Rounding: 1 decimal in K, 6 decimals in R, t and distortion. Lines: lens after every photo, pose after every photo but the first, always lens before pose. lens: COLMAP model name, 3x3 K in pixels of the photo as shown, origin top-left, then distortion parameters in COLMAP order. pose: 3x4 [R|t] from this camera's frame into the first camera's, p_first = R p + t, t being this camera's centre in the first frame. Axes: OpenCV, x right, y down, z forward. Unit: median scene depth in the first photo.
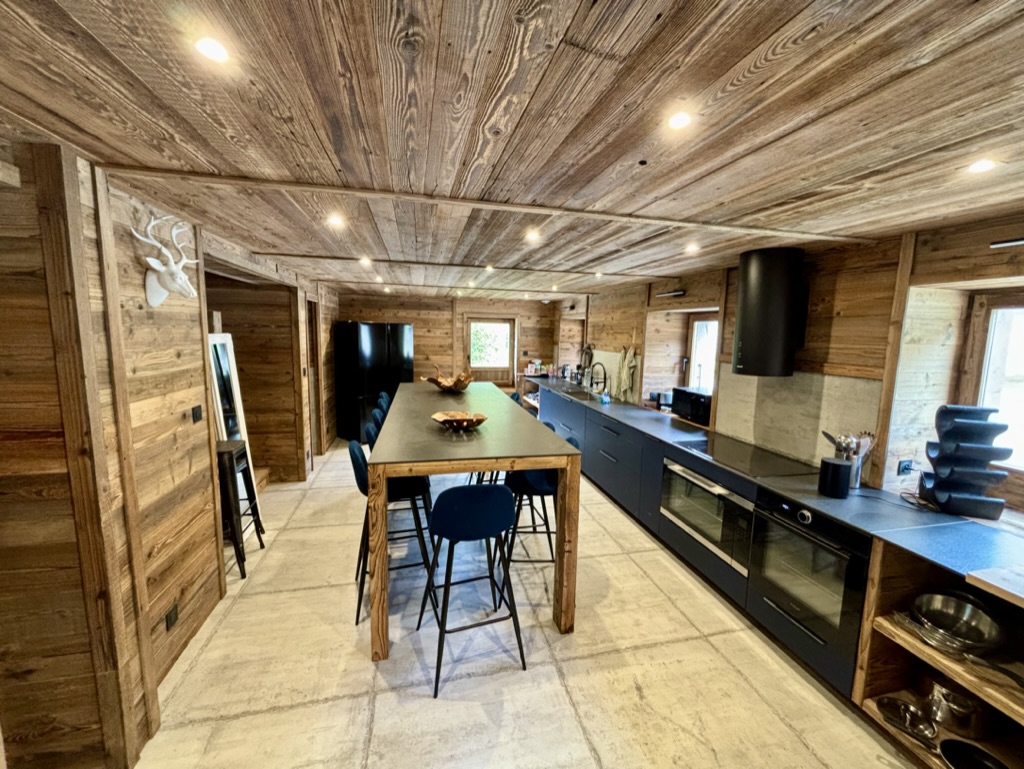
lens RADIAL K [[409.2, 0, 517.6], [0, 409.2, 381.4], [0, 0, 1]] dist [0.015127, -0.000216]
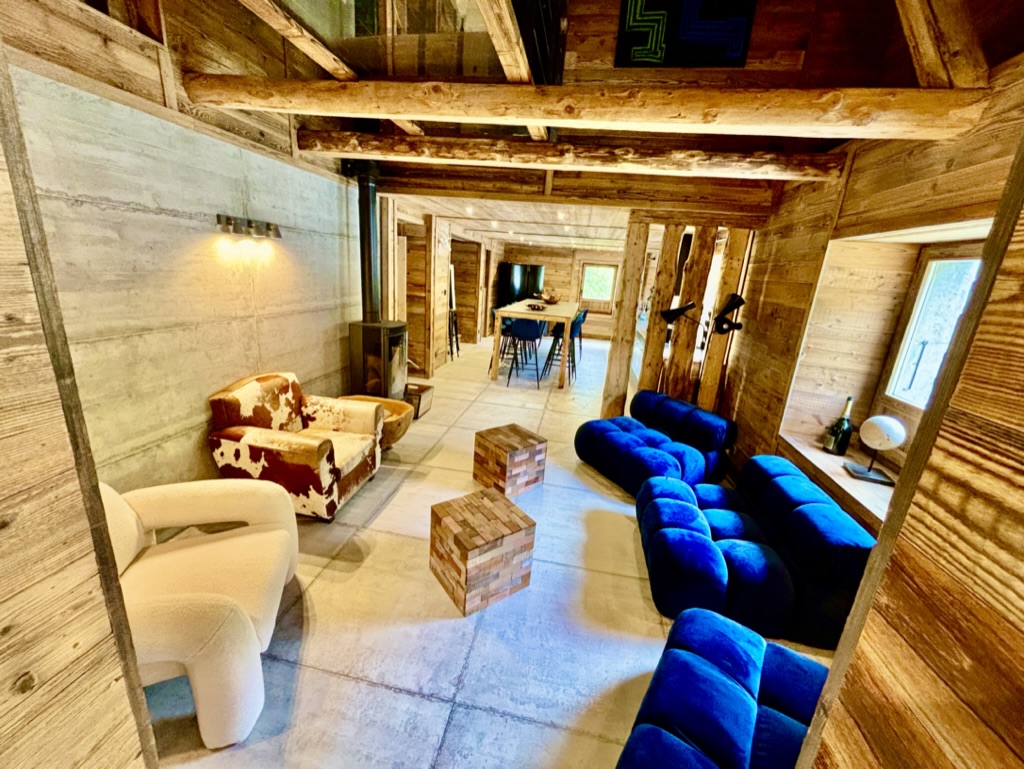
lens RADIAL K [[409.2, 0, 512.9], [0, 409.2, 384.8], [0, 0, 1]] dist [0.015127, -0.000216]
pose [[0.912579, 0.150092, -0.380358, 0.300670], [-0.099188, 0.983670, 0.150185, 0.085436], [0.396688, -0.099329, 0.912564, -0.531949]]
